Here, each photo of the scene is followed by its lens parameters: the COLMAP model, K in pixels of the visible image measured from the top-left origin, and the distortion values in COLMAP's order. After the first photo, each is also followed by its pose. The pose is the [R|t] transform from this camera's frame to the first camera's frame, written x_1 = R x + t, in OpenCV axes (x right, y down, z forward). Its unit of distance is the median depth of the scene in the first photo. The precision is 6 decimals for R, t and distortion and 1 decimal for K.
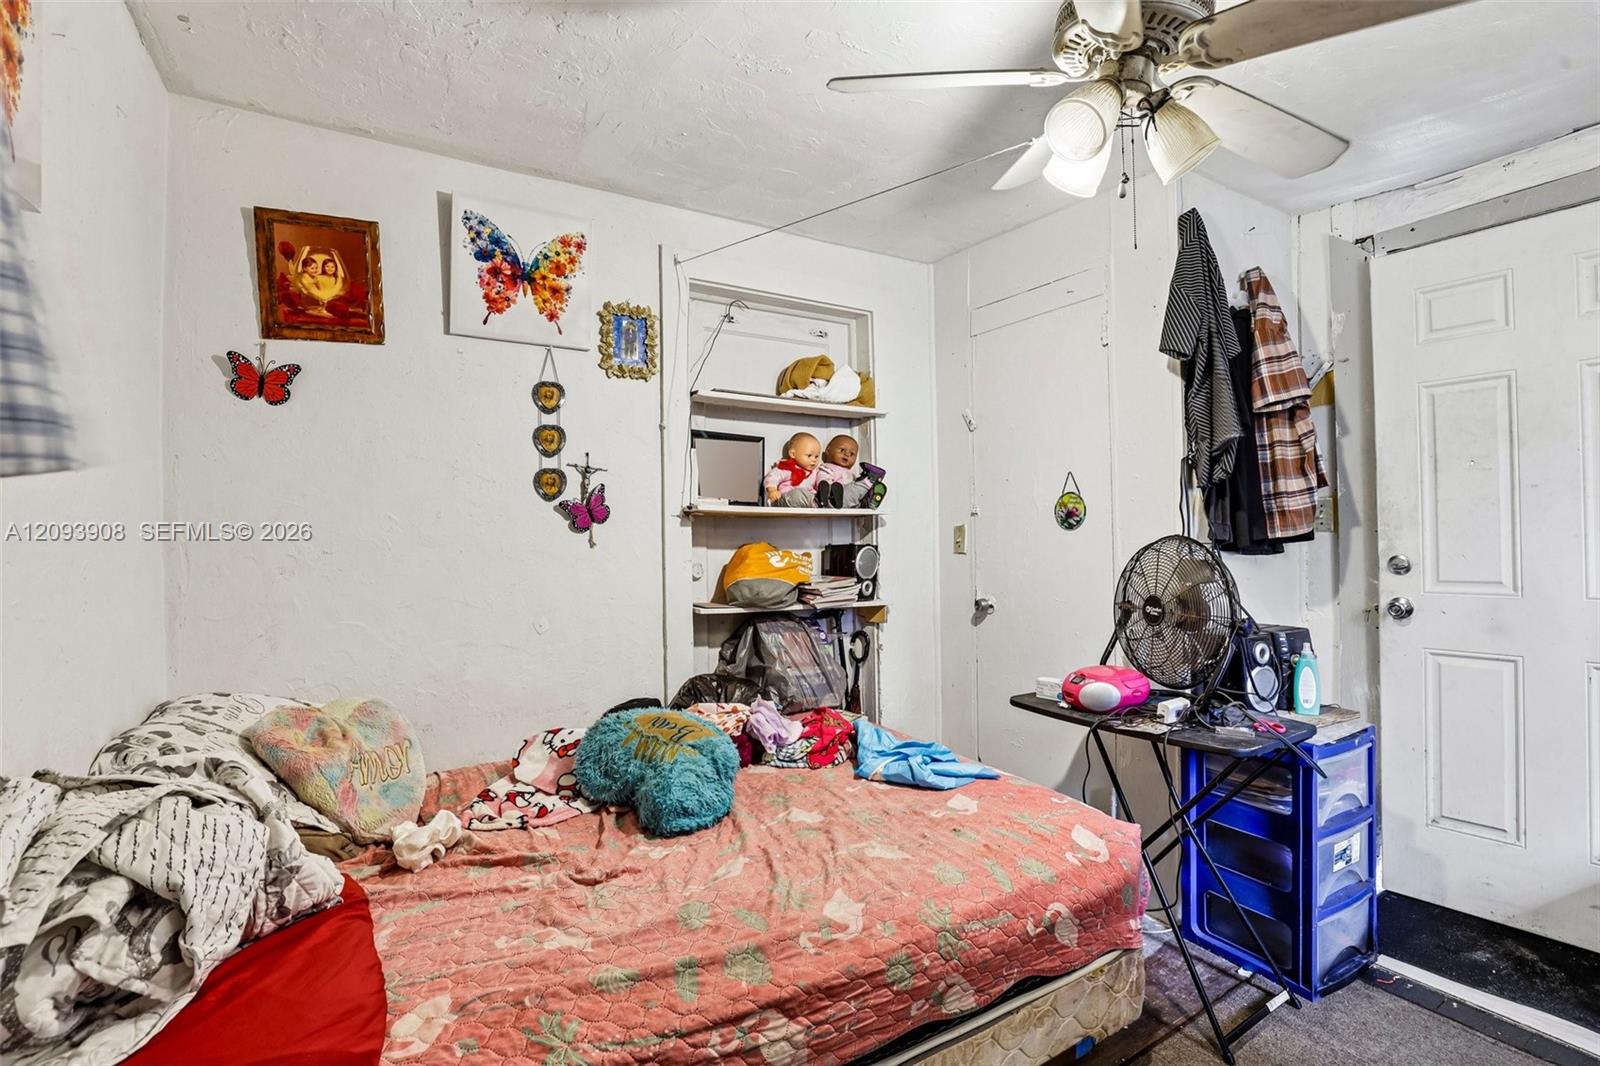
lens RADIAL K [[740.0, 0, 811.6], [0, 740.0, 538.4], [0, 0, 1]] dist [-0.027197, 0.001491]
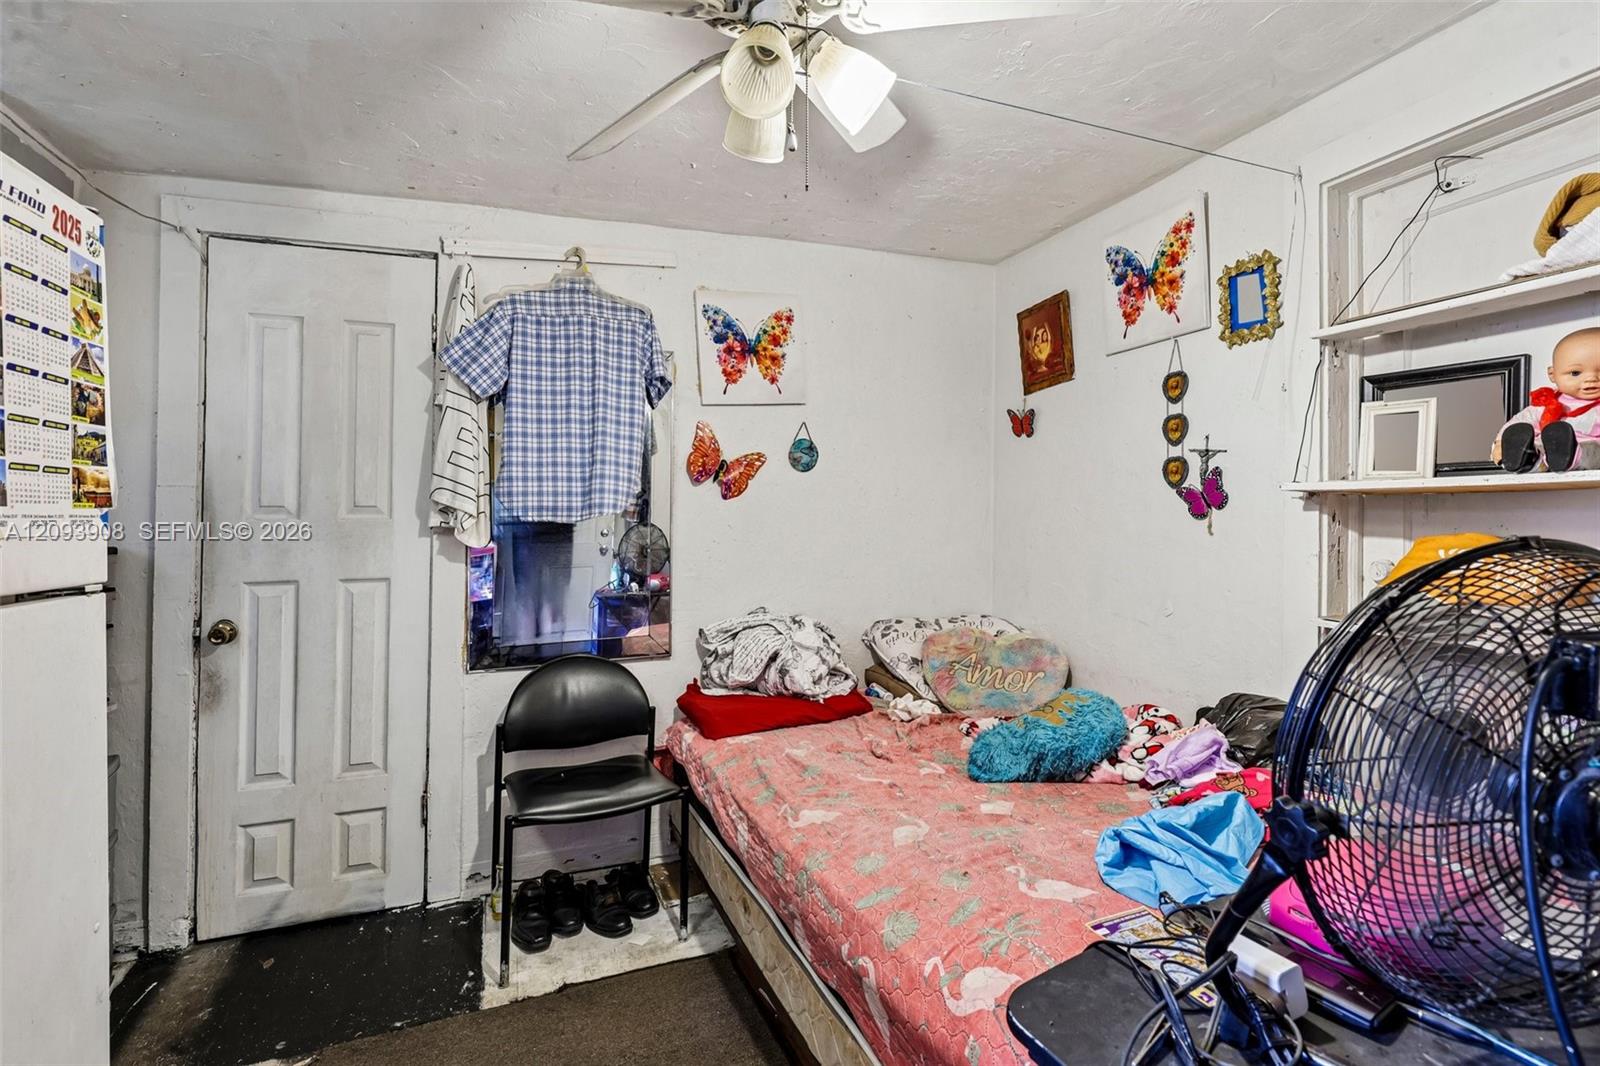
lens RADIAL K [[740.0, 0, 808.9], [0, 740.0, 526.1], [0, 0, 1]] dist [-0.027197, 0.001491]
pose [[-0.154718, 0.011770, -0.987889, 0.737707], [0.009251, 0.999902, 0.010464, -0.014368], [0.987915, -0.007520, -0.154812, 0.660718]]
